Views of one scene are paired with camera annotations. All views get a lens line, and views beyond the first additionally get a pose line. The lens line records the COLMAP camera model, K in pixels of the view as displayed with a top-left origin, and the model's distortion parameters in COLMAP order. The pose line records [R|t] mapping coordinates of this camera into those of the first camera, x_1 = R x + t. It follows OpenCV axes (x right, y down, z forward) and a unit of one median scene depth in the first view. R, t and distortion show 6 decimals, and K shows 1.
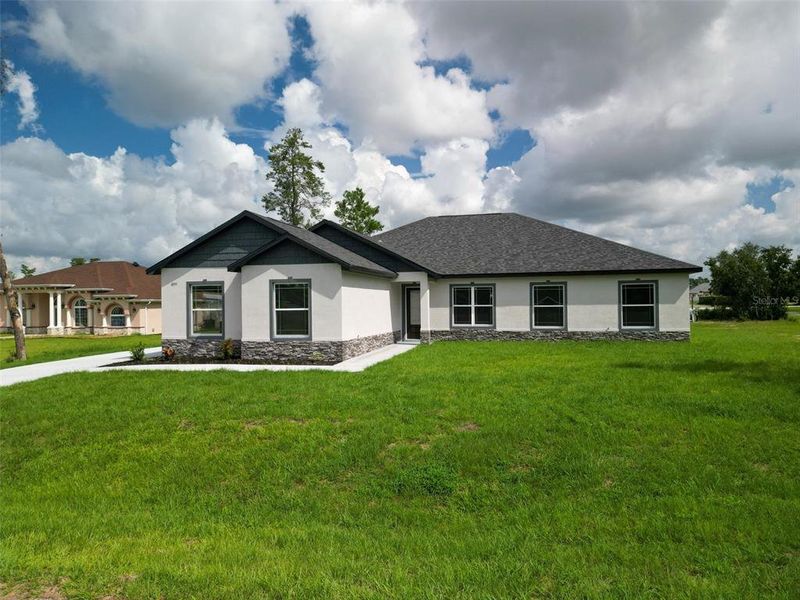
lens RADIAL K [[561.2, 0, 401.1], [0, 561.2, 300.8], [0, 0, 1]] dist [0.082370, -0.083886]
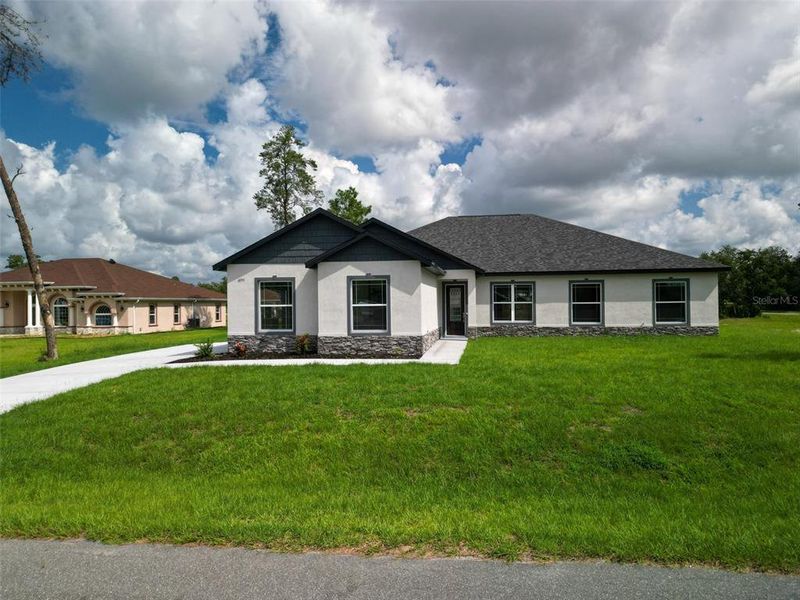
lens RADIAL K [[561.2, 0, 401.1], [0, 561.2, 300.8], [0, 0, 1]] dist [0.082370, -0.083886]
pose [[0.995251, 0.001045, 0.097335, -0.187496], [-0.000987, 0.999999, -0.000647, 0.006343], [-0.097336, 0.000548, 0.995251, -0.016366]]
